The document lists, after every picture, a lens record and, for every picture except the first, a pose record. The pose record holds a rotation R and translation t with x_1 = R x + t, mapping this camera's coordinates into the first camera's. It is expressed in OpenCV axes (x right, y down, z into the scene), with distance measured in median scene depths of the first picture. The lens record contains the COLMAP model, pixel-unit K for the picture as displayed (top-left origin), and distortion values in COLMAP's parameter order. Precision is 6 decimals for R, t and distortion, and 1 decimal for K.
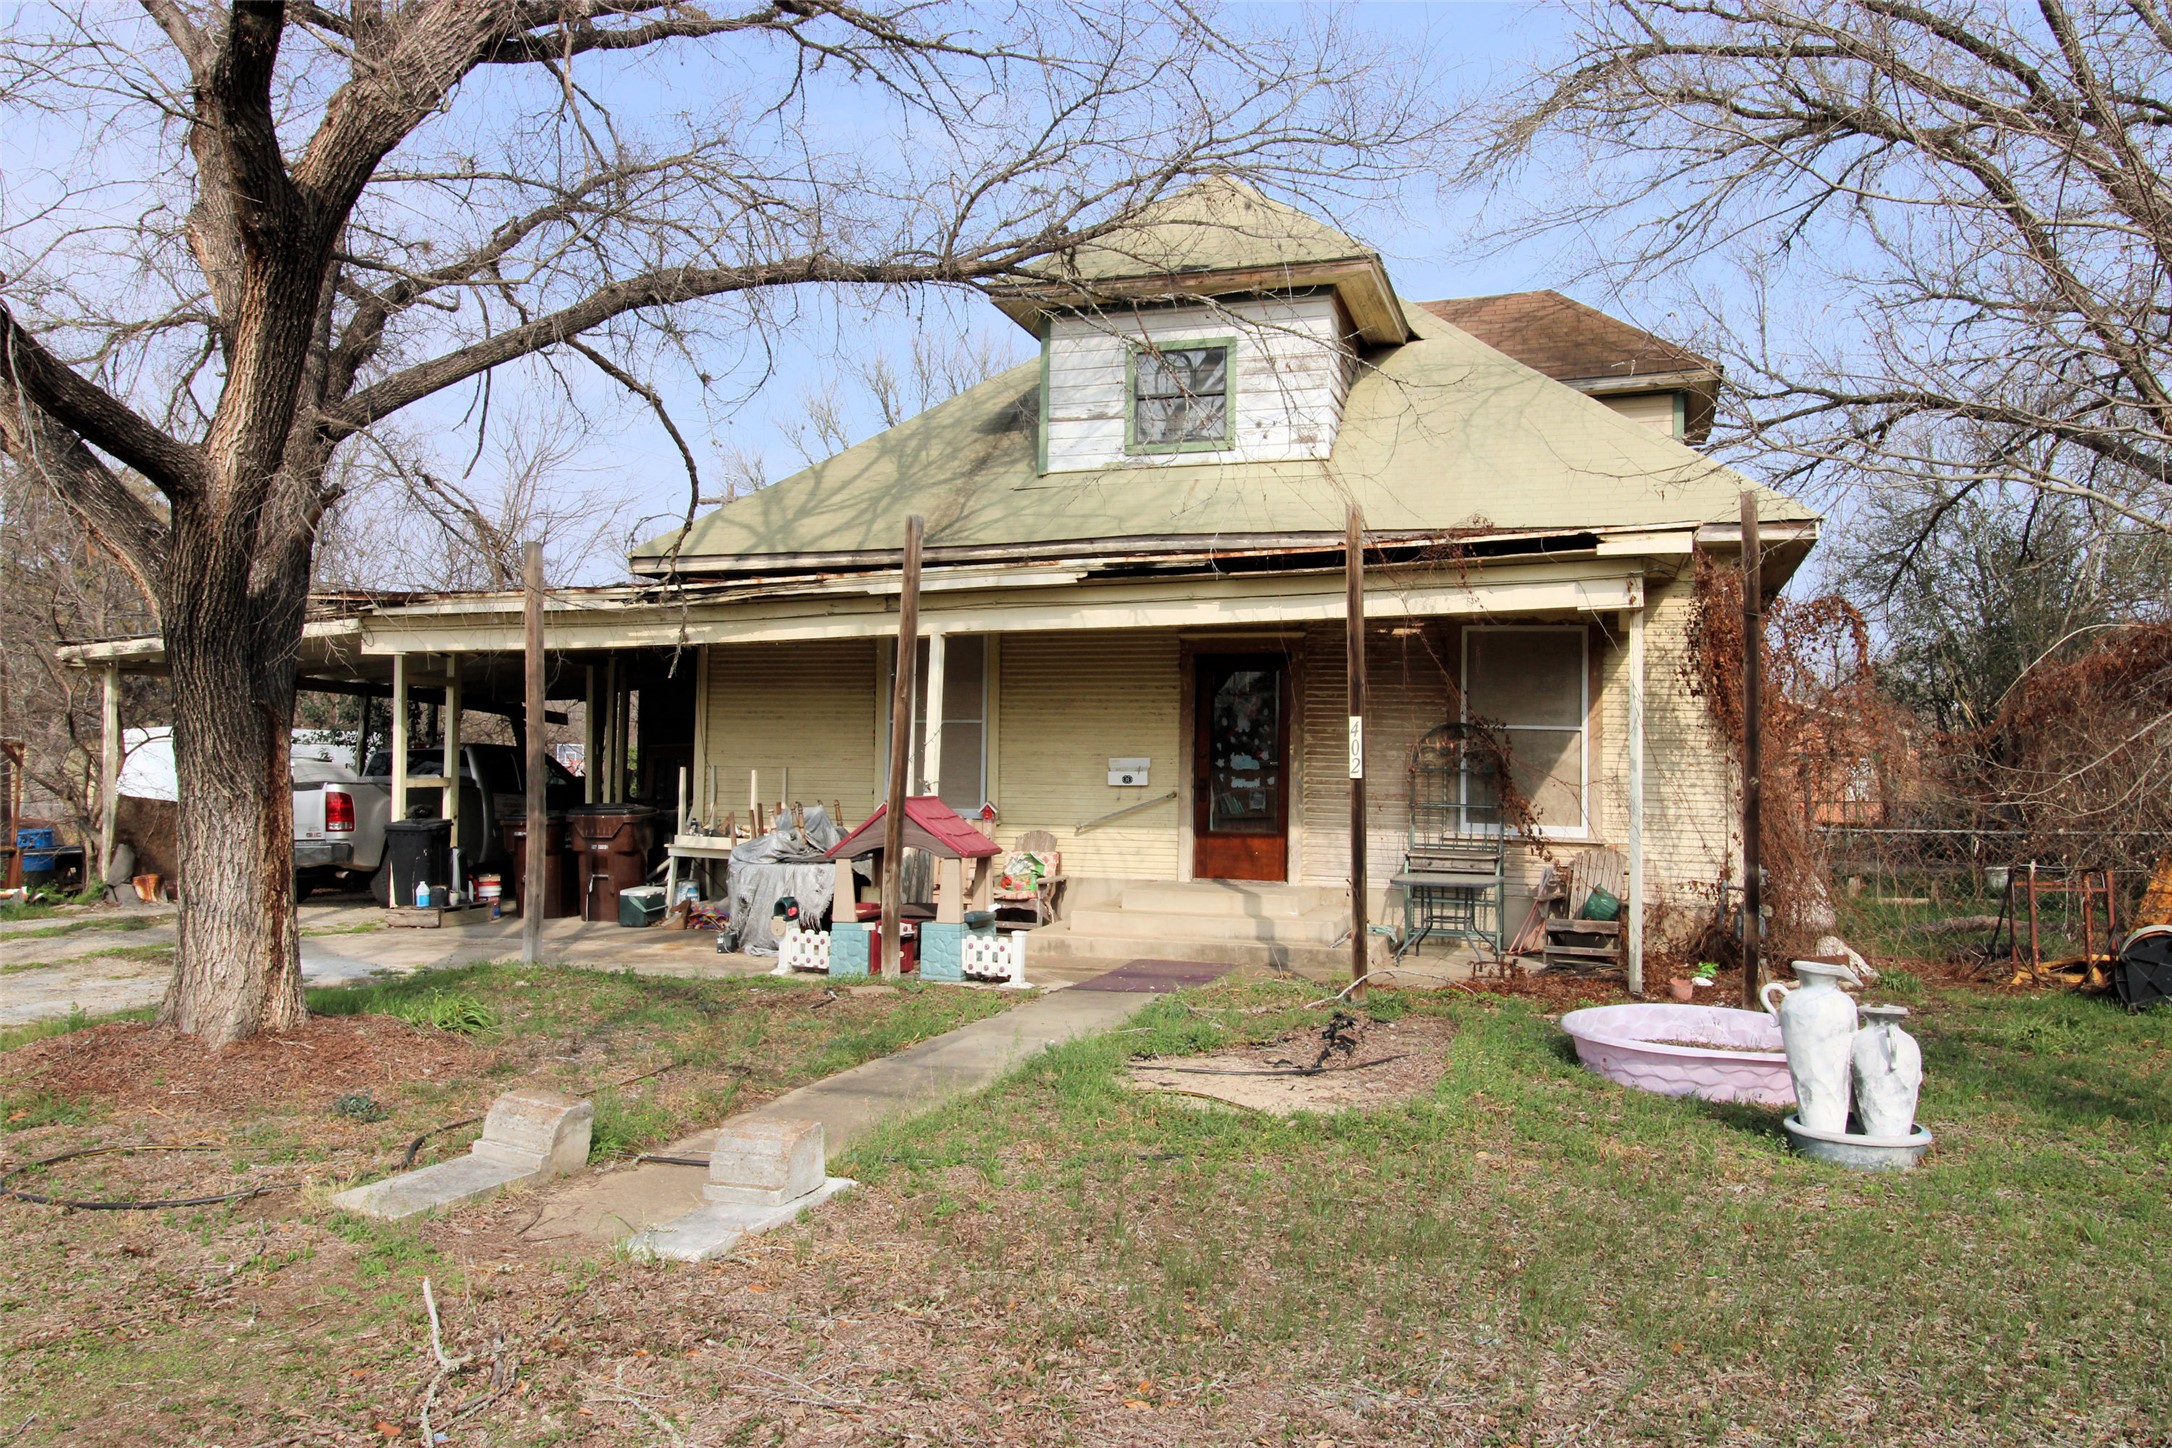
lens RADIAL K [[1653.0, 0, 1090.1], [0, 1653.0, 729.3], [0, 0, 1]] dist [-0.046765, -0.001597]
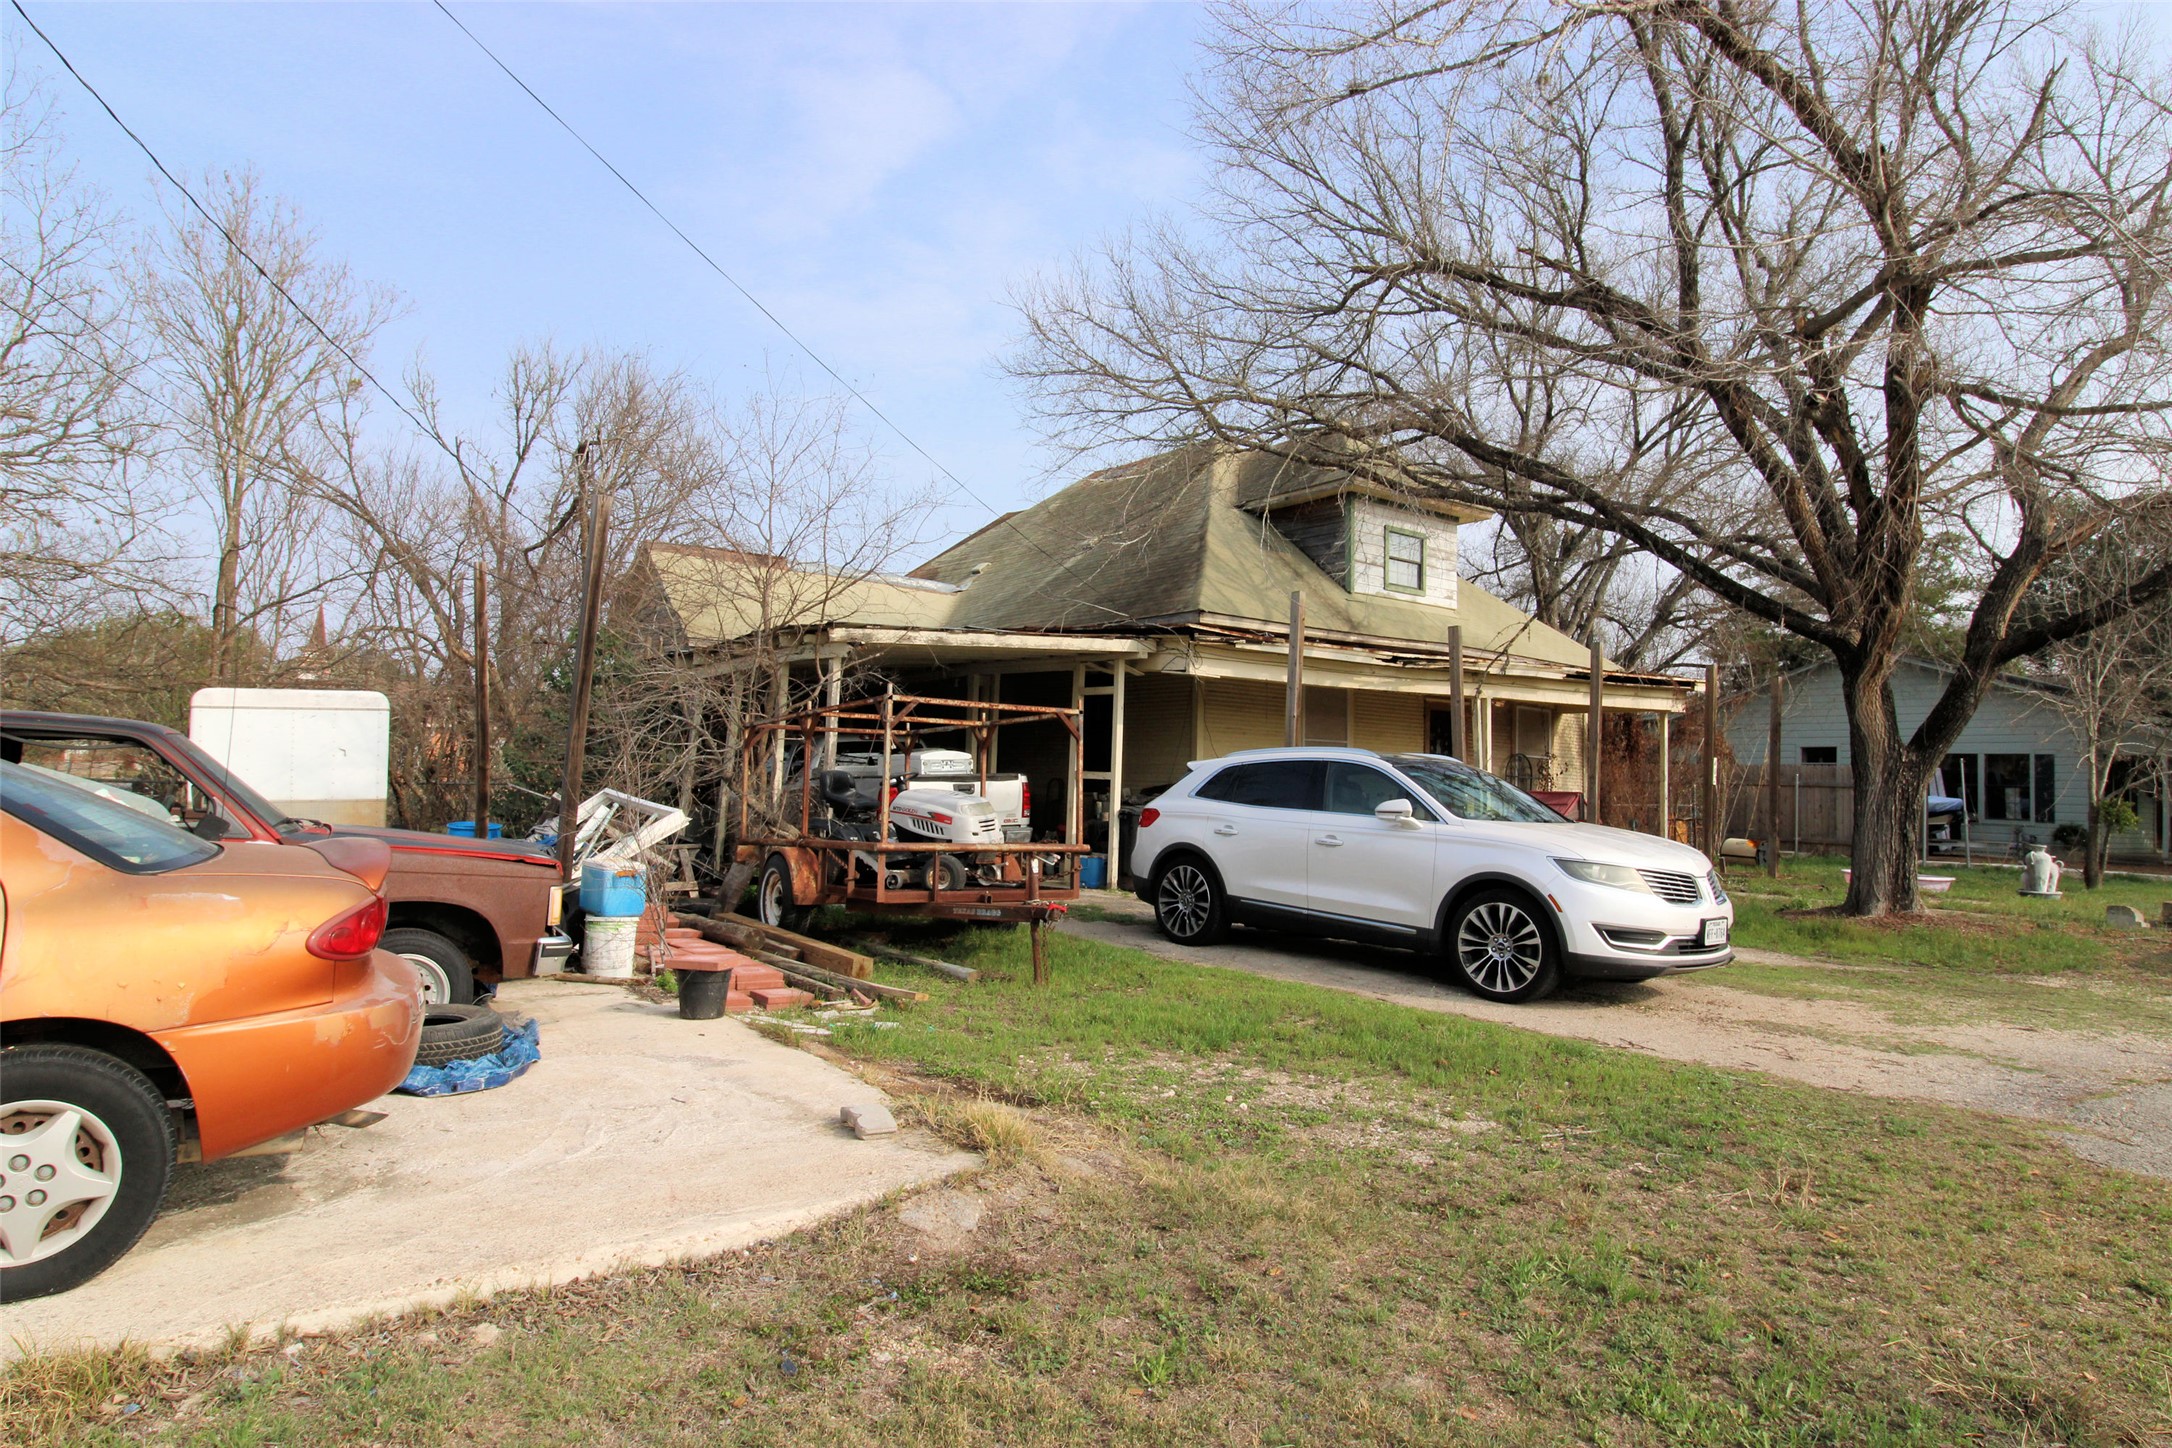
lens RADIAL K [[1308.0, 0, 1083.6], [0, 1308.0, 731.1], [0, 0, 1]] dist [-0.008100, -0.000521]
pose [[0.555814, 0.037237, 0.830472, -1.379336], [-0.043951, 0.998915, -0.015375, 0.016393], [-0.830144, -0.027954, 0.556848, 0.542837]]
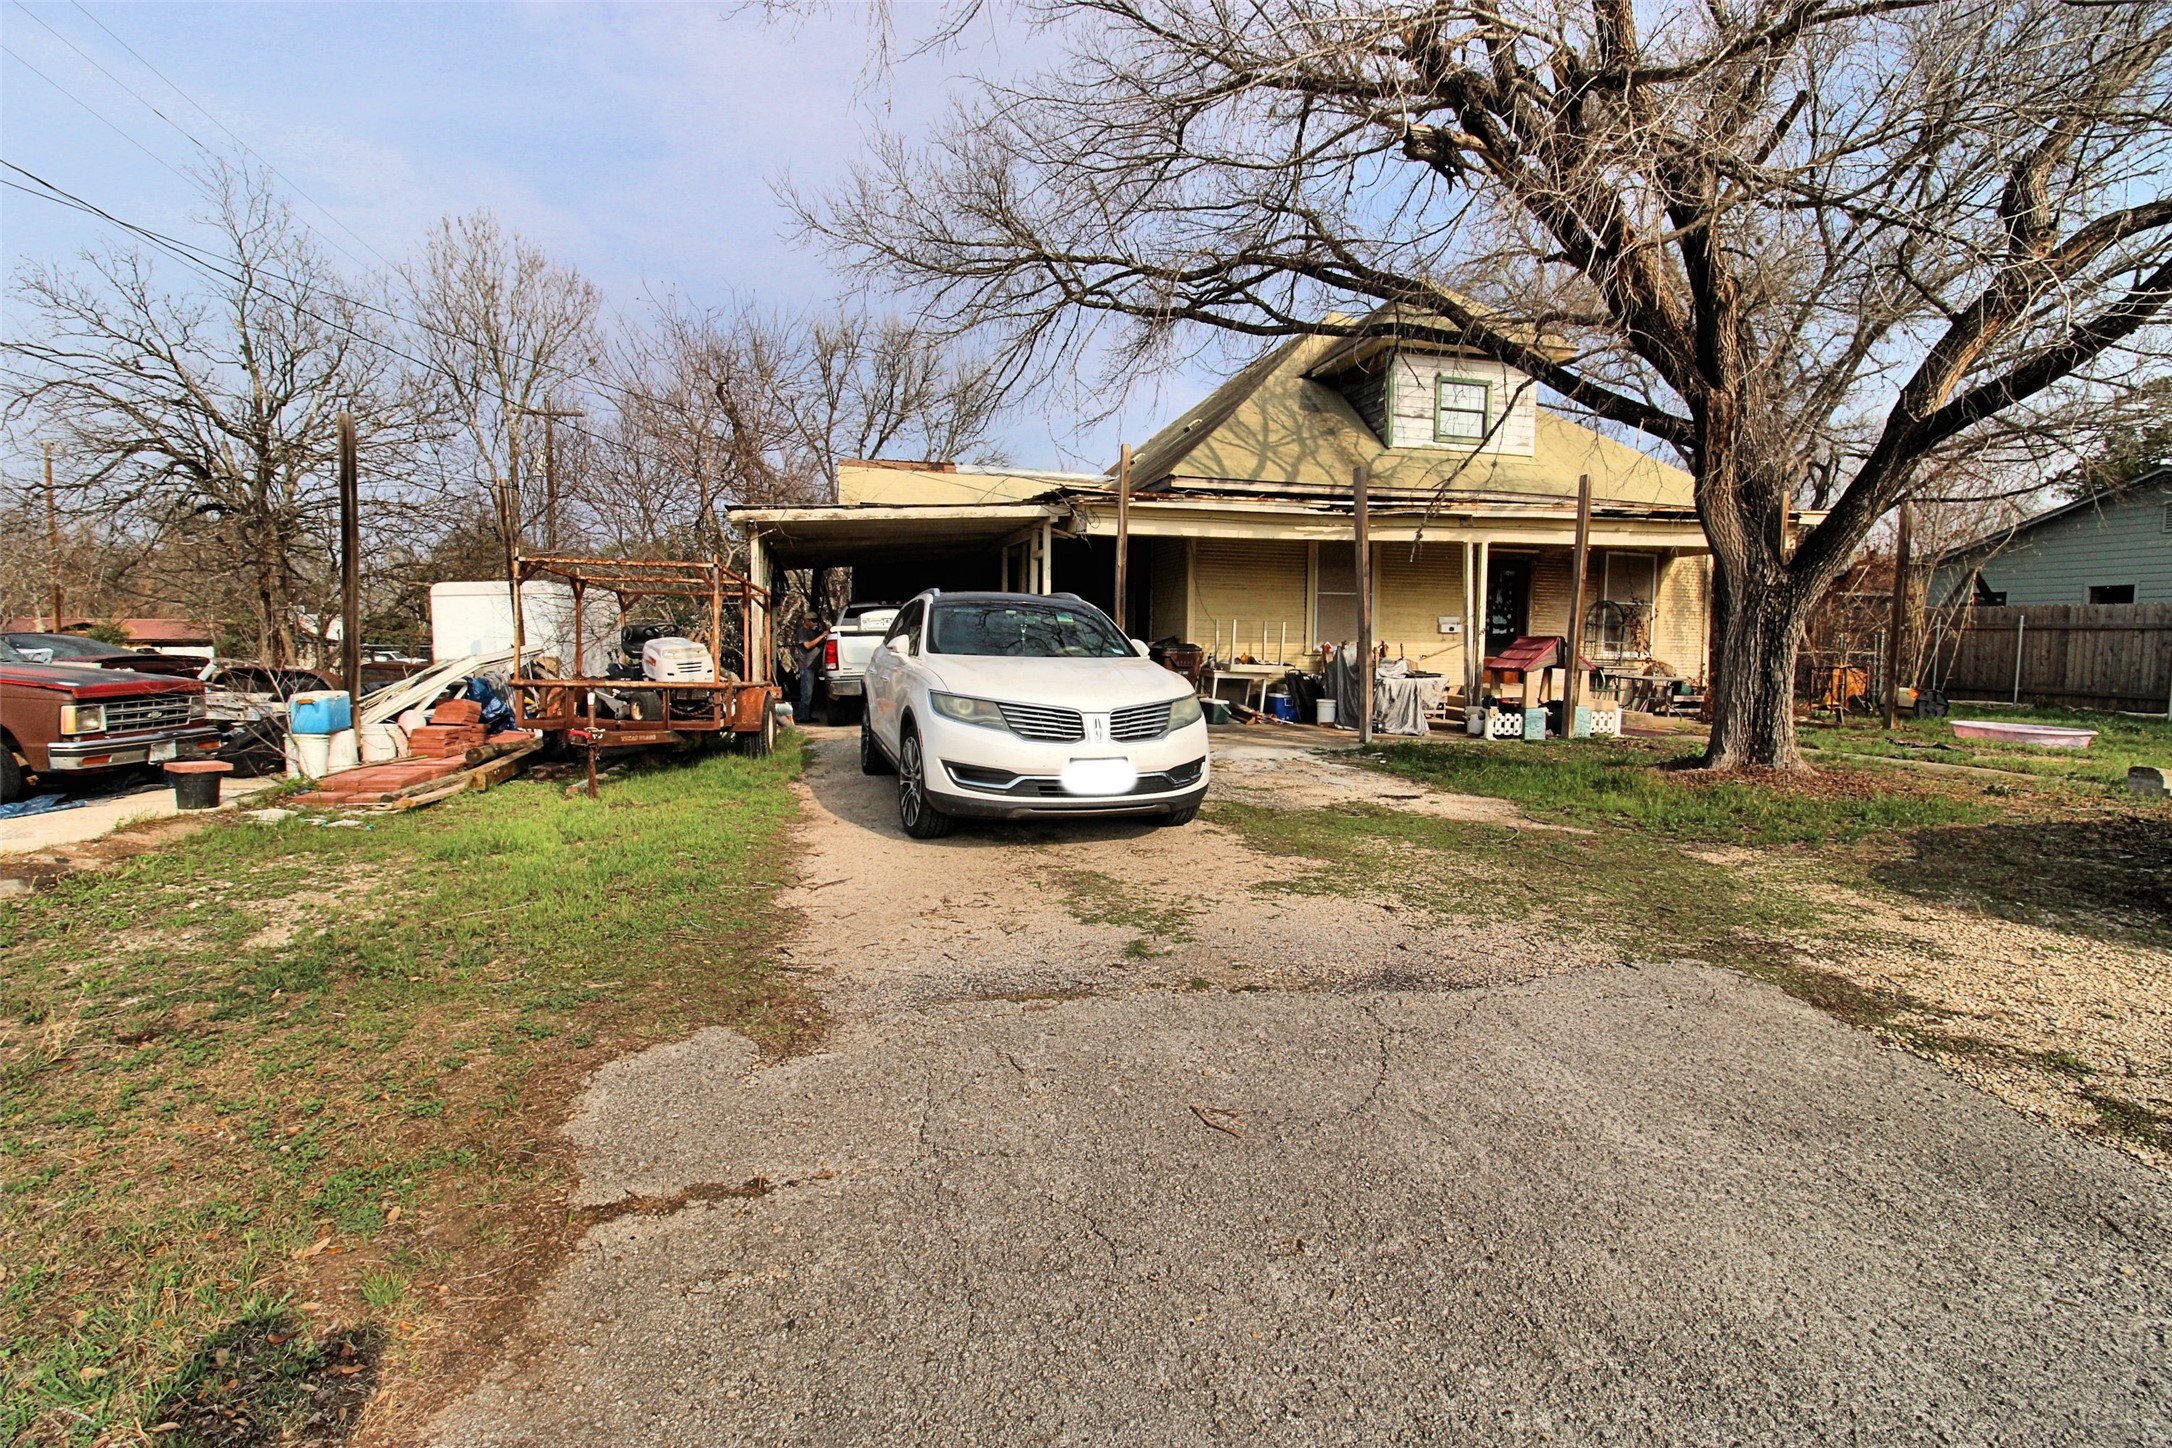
lens RADIAL K [[1034.0, 0, 1085.9], [0, 1034.0, 728.4], [0, 0, 1]] dist [-0.000904, -0.000605]
pose [[0.839095, -0.047528, 0.541904, -0.963072], [-0.015546, 0.993674, 0.111223, 0.020291], [-0.543762, -0.101751, 0.833048, 0.285000]]
